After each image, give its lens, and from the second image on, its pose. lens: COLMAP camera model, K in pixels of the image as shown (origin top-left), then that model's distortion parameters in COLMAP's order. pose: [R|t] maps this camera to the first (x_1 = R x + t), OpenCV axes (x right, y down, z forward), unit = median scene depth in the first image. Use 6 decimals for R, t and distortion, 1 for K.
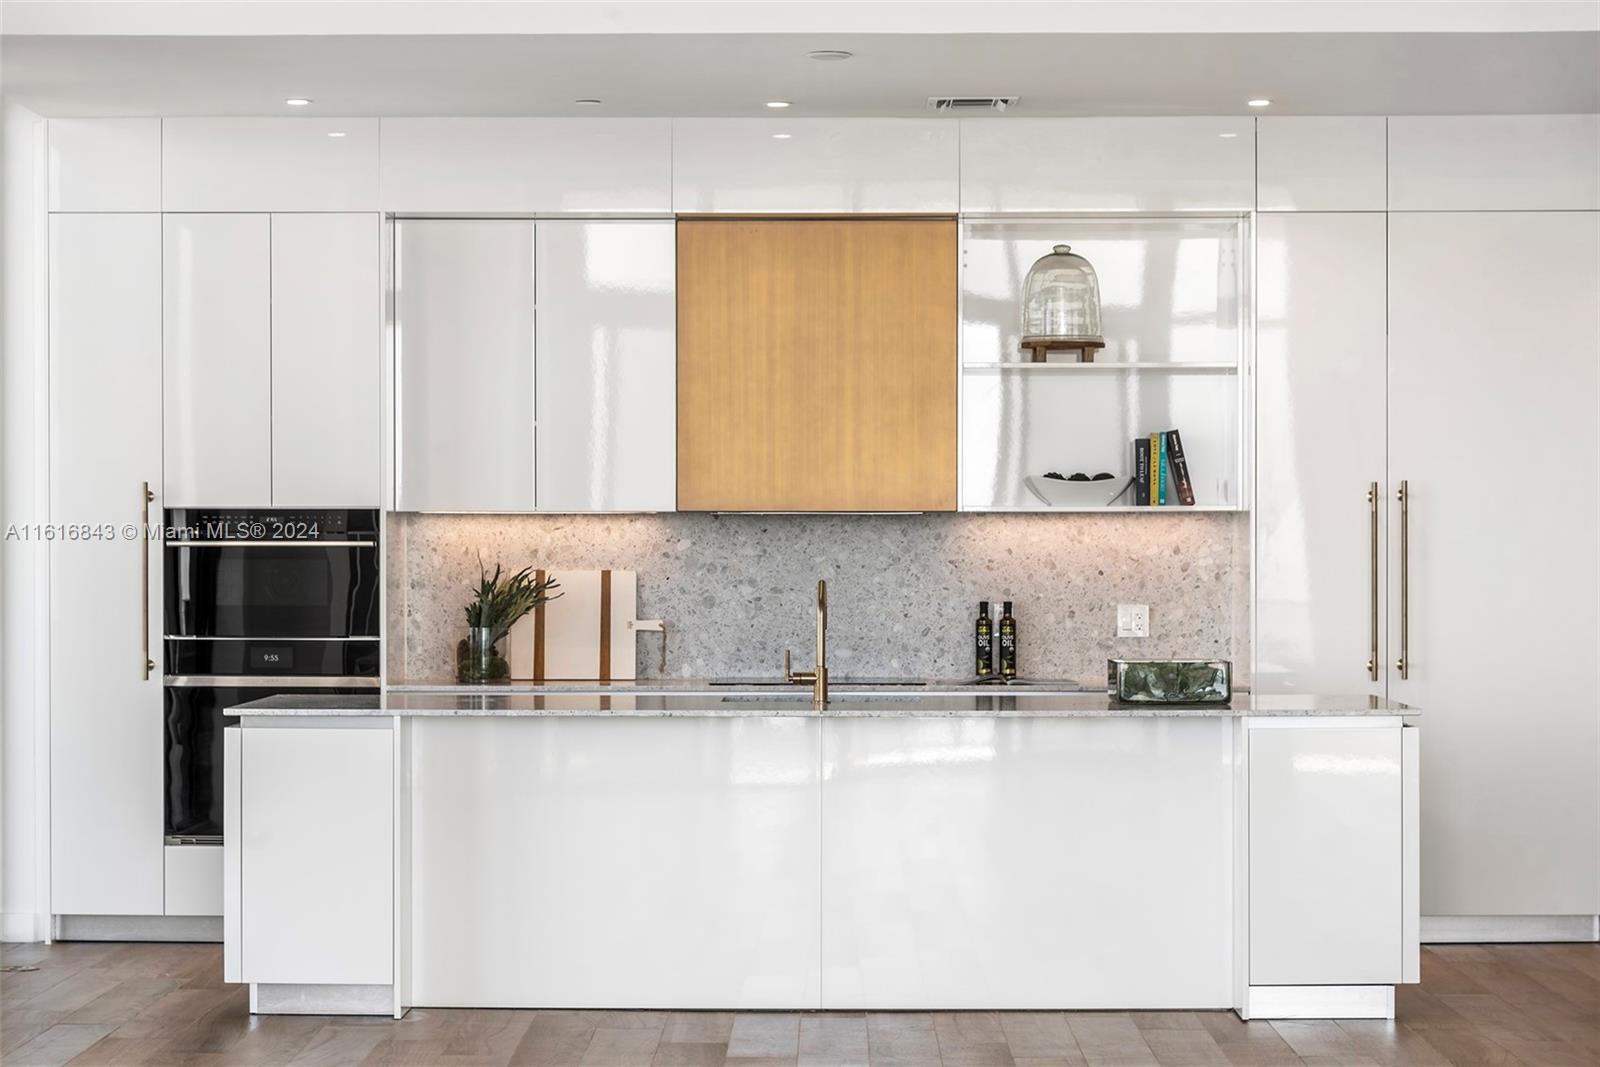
lens RADIAL K [[3973.6, 0, 800.0], [0, 3973.6, 533.5], [0, 0, 1]] dist [-0.074708, -0.278544]
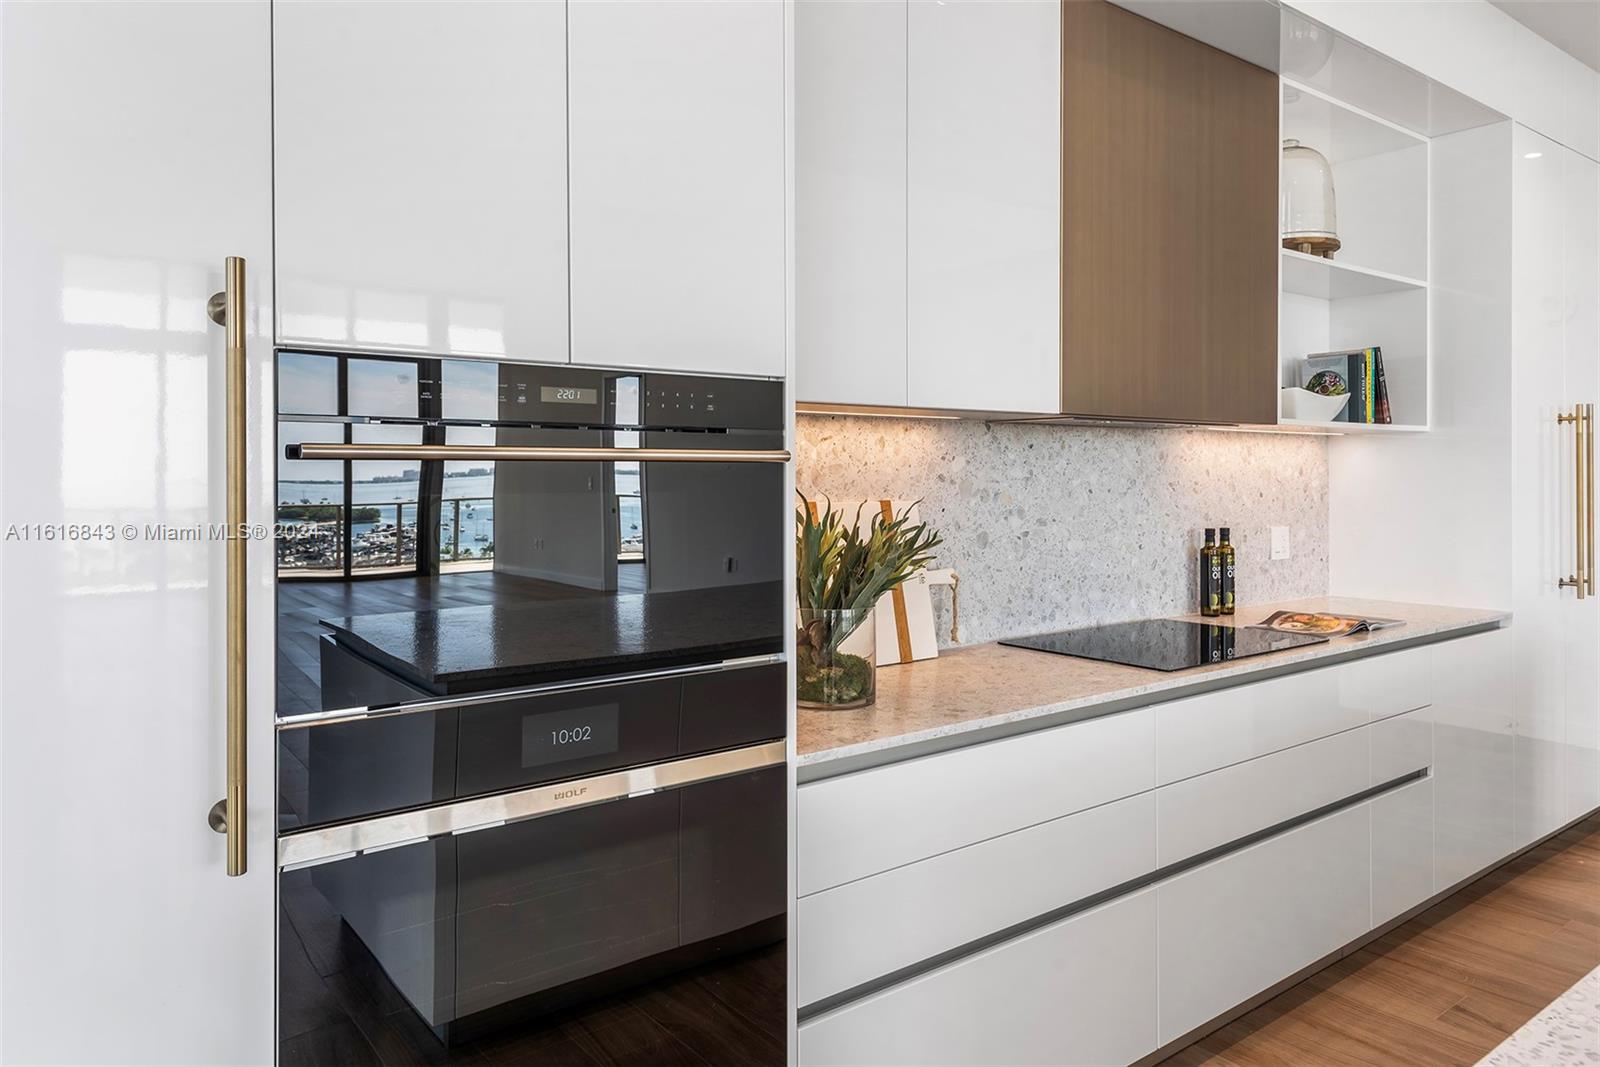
lens RADIAL K [[1069.9, 0, 800.7], [0, 1069.9, 476.6], [0, 0, 1]] dist [0.004209, 0.000882]
pose [[0.784612, -0.002527, 0.619981, -0.175891], [-0.002407, 0.999972, 0.007122, 0.003860], [-0.619982, -0.007081, 0.784584, 0.865849]]
